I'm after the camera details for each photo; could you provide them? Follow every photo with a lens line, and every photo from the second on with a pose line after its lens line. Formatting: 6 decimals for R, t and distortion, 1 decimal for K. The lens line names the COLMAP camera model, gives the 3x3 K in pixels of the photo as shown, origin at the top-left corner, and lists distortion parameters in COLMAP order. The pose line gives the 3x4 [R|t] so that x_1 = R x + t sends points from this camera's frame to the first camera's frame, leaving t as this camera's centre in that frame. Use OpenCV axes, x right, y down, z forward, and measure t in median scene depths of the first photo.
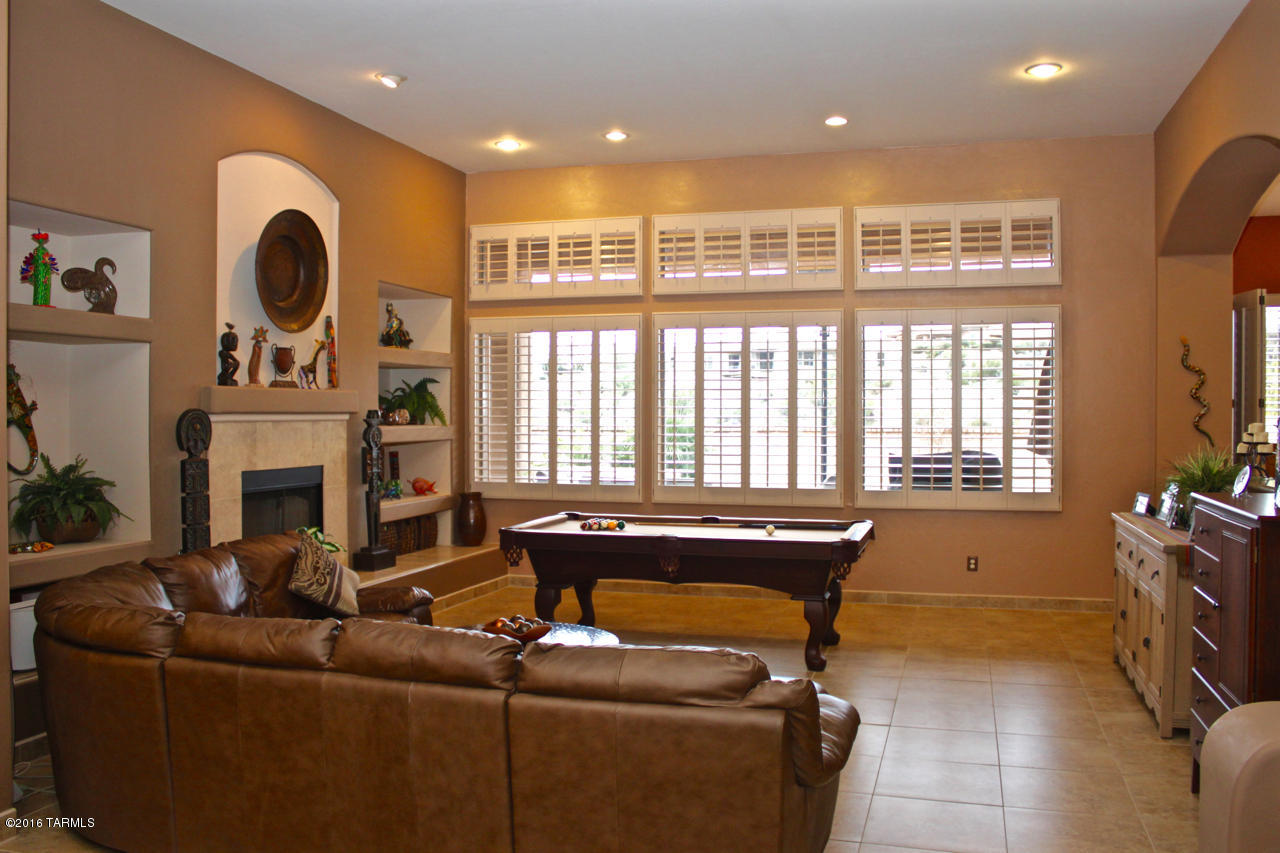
lens RADIAL K [[1061.4, 0, 640.0], [0, 1061.4, 426.5], [0, 0, 1]] dist [-0.168298, 0.148590]
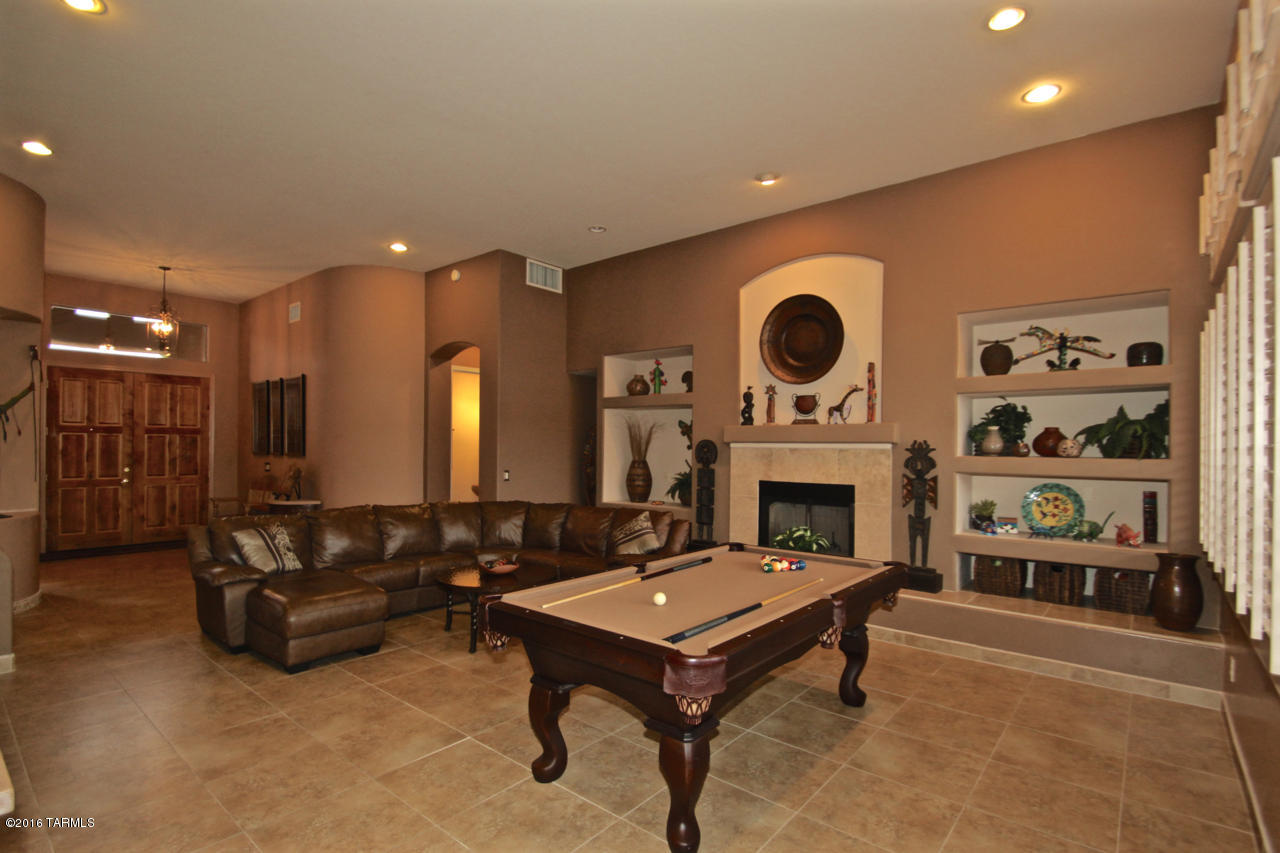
lens RADIAL K [[598.5, 0, 627.8], [0, 598.5, 445.7], [0, 0, 1]] dist [0.017067, -0.021548]
pose [[-0.382417, -0.003581, -0.923983, 0.490865], [-0.020806, 0.999772, 0.004736, -0.008005], [0.923755, 0.021035, -0.382405, 1.105998]]
